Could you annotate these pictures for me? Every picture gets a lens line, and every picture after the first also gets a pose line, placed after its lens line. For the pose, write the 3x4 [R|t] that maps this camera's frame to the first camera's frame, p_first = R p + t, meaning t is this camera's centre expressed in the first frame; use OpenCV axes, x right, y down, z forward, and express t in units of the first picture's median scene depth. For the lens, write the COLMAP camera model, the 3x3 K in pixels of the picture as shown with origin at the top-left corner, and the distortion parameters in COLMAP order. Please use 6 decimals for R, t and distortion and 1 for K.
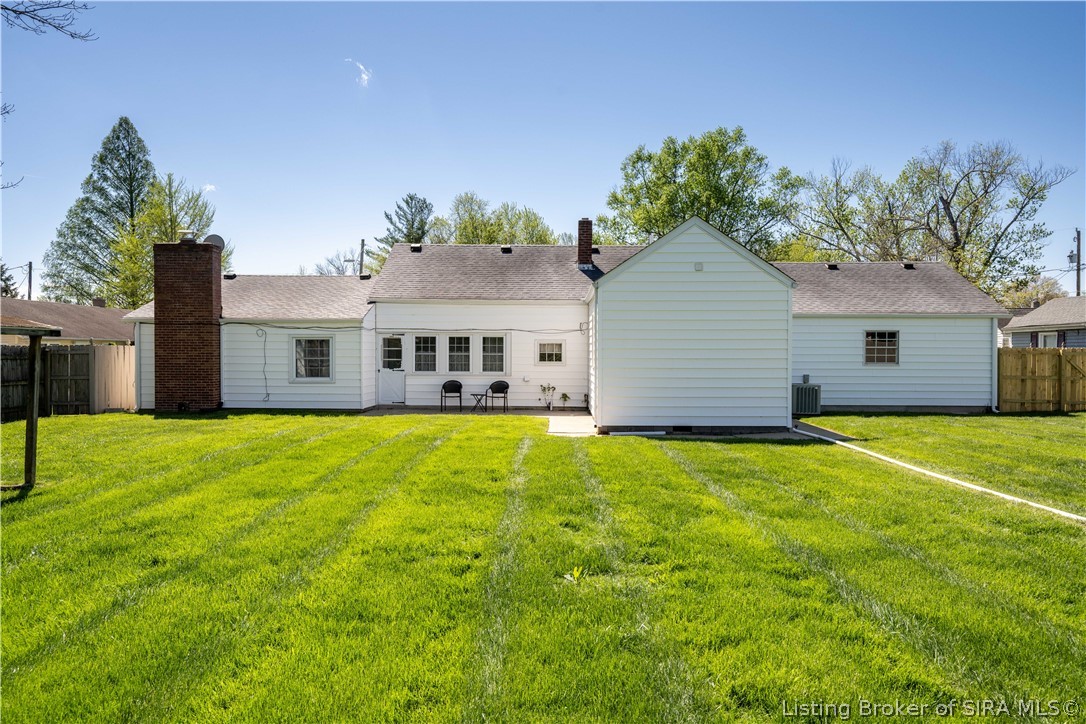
lens RADIAL K [[746.4, 0, 544.2], [0, 746.4, 361.4], [0, 0, 1]] dist [-0.012234, -0.004488]
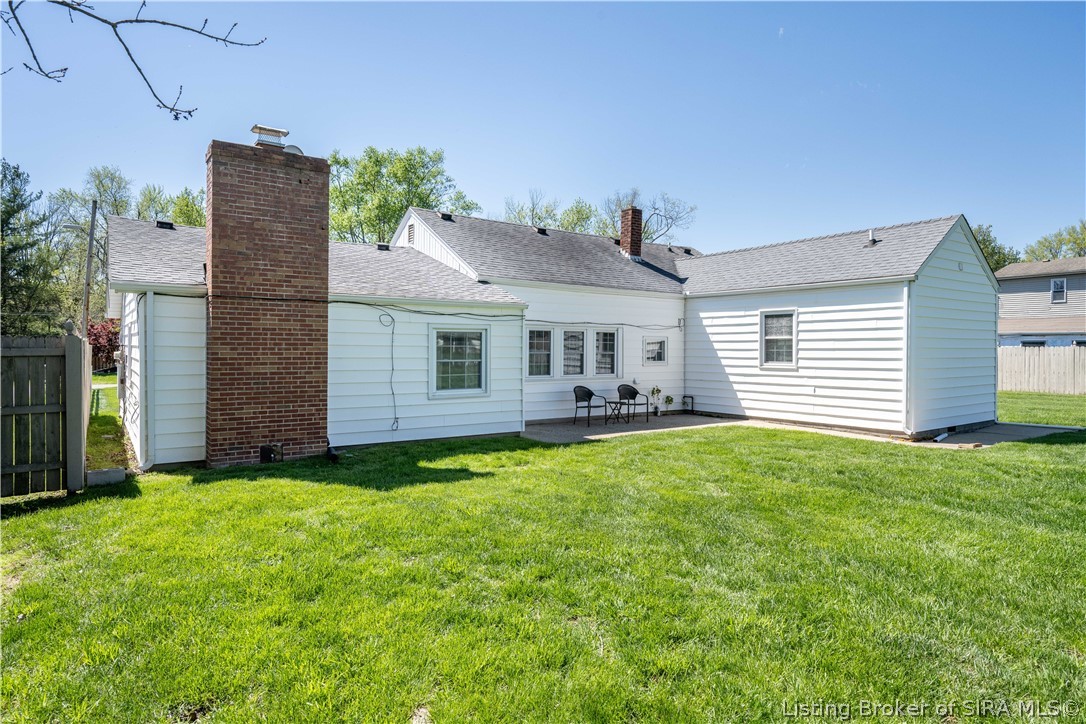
lens RADIAL K [[628.3, 0, 531.0], [0, 628.3, 343.6], [0, 0, 1]] dist [0.003557, 0.001649]
pose [[0.809898, 0.004837, 0.586551, -0.559830], [0.007658, 0.999794, -0.018818, -0.007733], [-0.586521, 0.019733, 0.809693, 0.486654]]
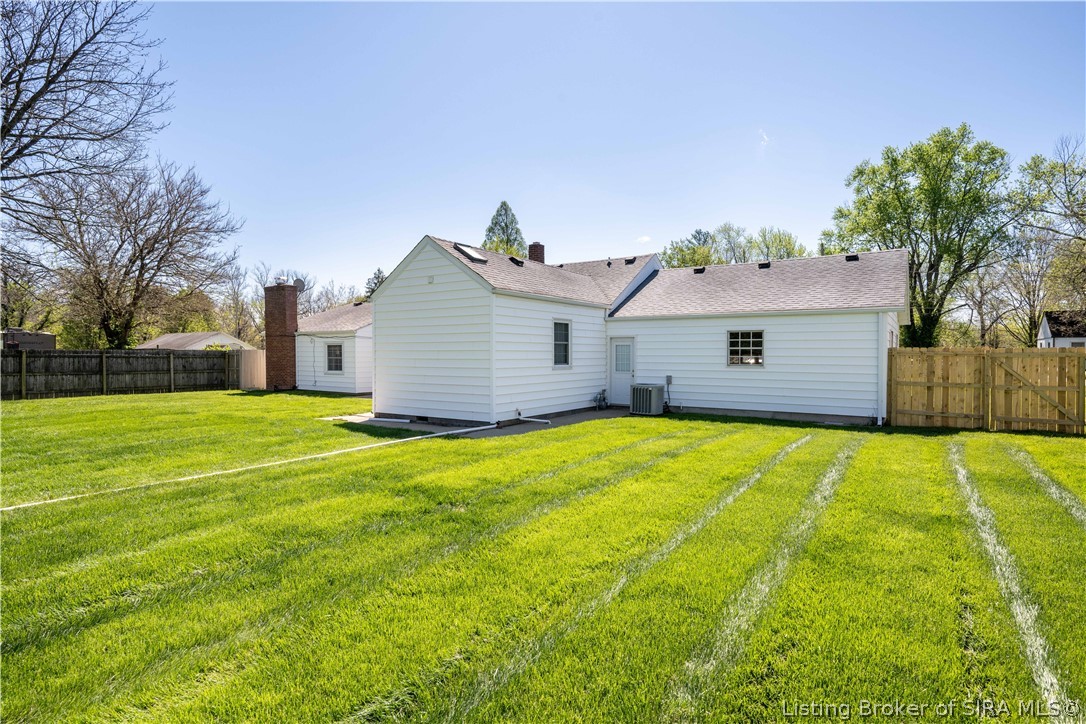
lens RADIAL K [[571.7, 0, 545.1], [0, 571.7, 360.8], [0, 0, 1]] dist [-0.000478, -0.000507]
pose [[0.845845, 0.005767, -0.533398, 0.620134], [-0.008006, 0.999966, -0.001884, 0.000539], [0.533369, 0.005864, 0.845862, 0.249598]]
